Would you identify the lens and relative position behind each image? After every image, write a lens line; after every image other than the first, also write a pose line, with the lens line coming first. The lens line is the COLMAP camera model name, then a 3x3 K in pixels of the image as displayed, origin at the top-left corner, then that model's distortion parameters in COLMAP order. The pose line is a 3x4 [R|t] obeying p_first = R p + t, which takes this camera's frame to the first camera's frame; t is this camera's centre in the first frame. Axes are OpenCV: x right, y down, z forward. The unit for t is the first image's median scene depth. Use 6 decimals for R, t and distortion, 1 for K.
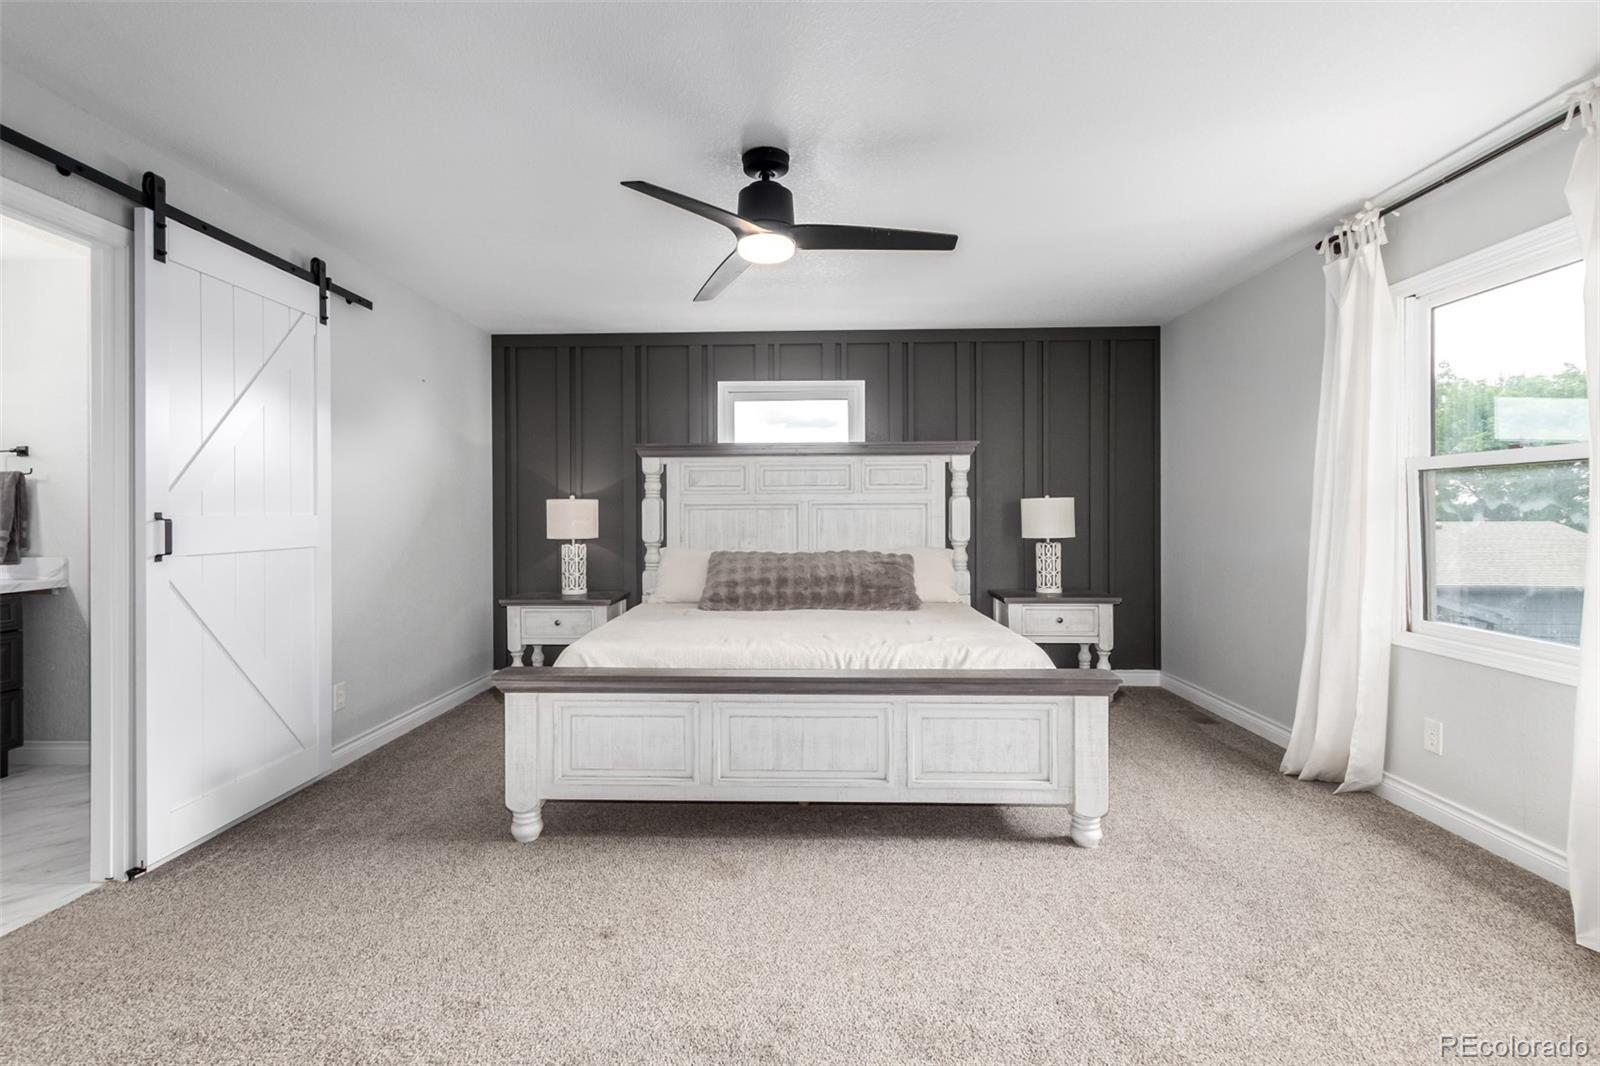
lens RADIAL K [[737.8, 0, 793.0], [0, 737.8, 521.5], [0, 0, 1]] dist [0.000620, -0.000659]
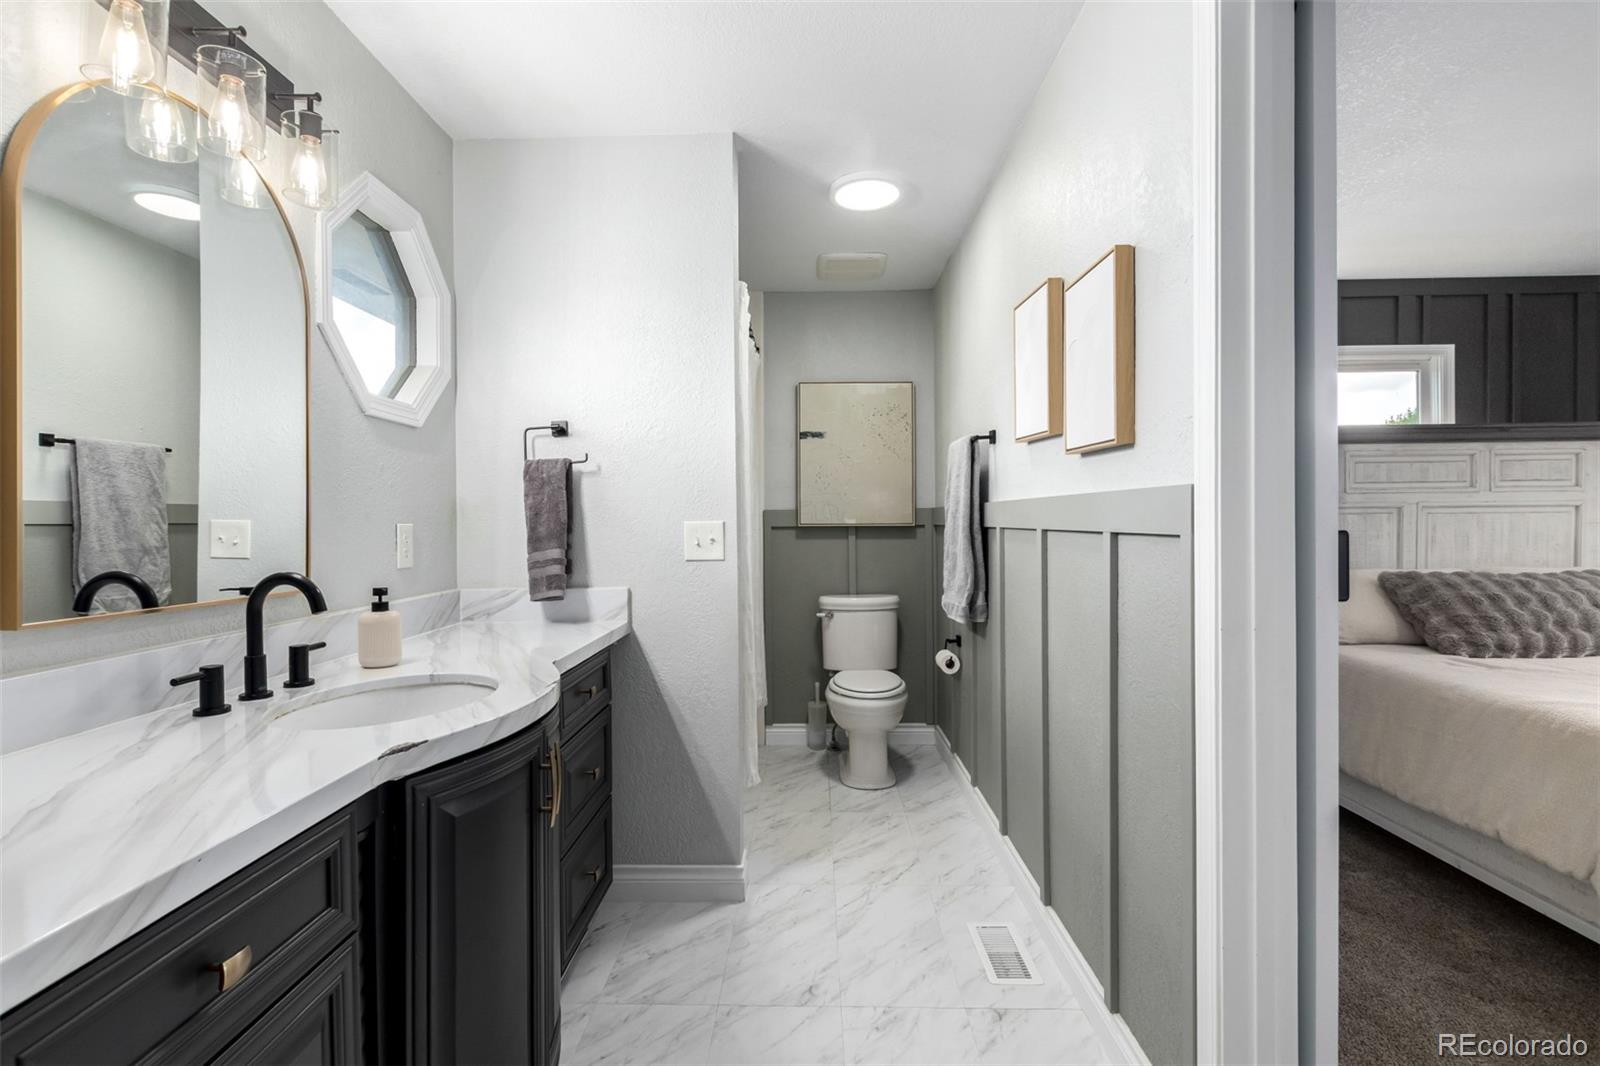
lens RADIAL K [[737.8, 0, 796.0], [0, 737.8, 522.2], [0, 0, 1]] dist [0.000620, -0.000659]
pose [[0.999991, -0.000396, -0.004283, -0.632612], [0.000392, 1.000000, -0.000917, -0.007779], [0.004283, 0.000915, 0.999990, 0.255491]]
